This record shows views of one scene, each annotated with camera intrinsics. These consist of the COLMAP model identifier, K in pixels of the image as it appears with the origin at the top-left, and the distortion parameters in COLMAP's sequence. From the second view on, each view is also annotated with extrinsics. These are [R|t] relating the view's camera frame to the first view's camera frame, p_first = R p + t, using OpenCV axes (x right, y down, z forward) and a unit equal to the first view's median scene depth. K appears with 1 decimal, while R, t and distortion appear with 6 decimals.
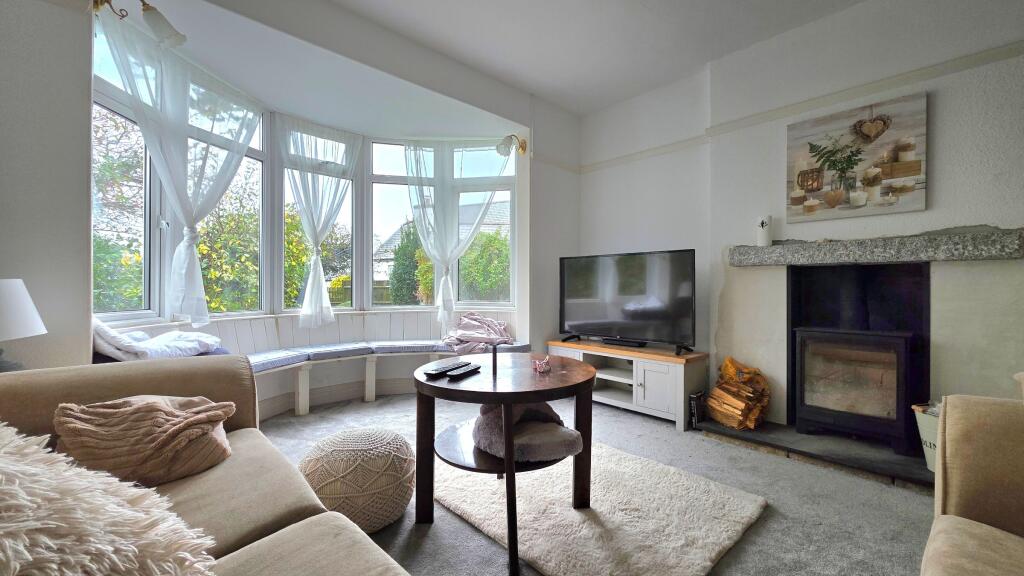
lens RADIAL K [[399.2, 0, 512.0], [0, 399.2, 288.0], [0, 0, 1]] dist [0.000296, 0.000035]
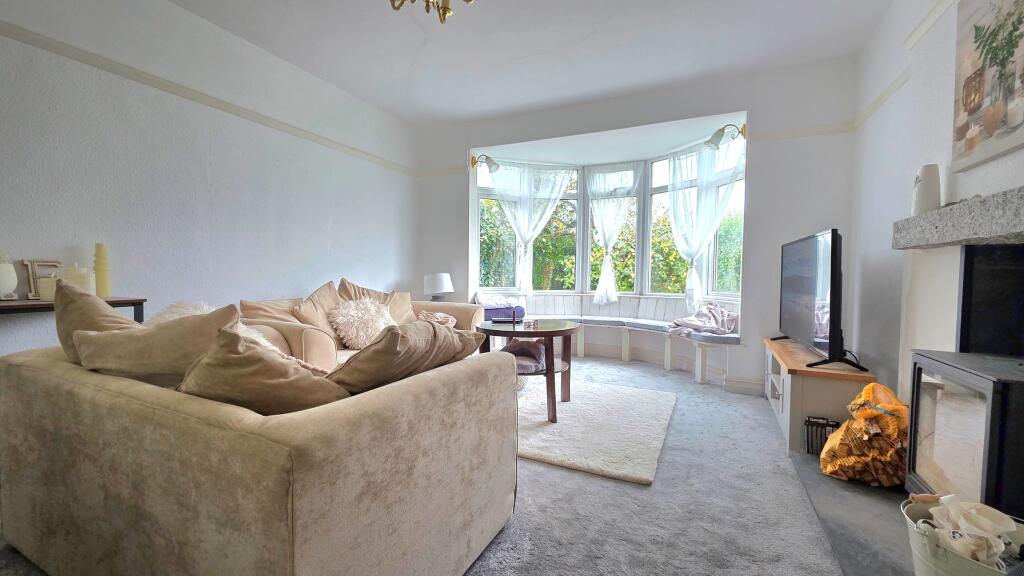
lens RADIAL K [[409.0, 0, 512.0], [0, 409.0, 288.0], [0, 0, 1]] dist [0.000063, -0.000032]
pose [[0.354095, 0.031989, -0.934662, 0.908988], [-0.009954, 0.999487, 0.030437, -0.005060], [0.935157, -0.001474, 0.354231, 0.161586]]
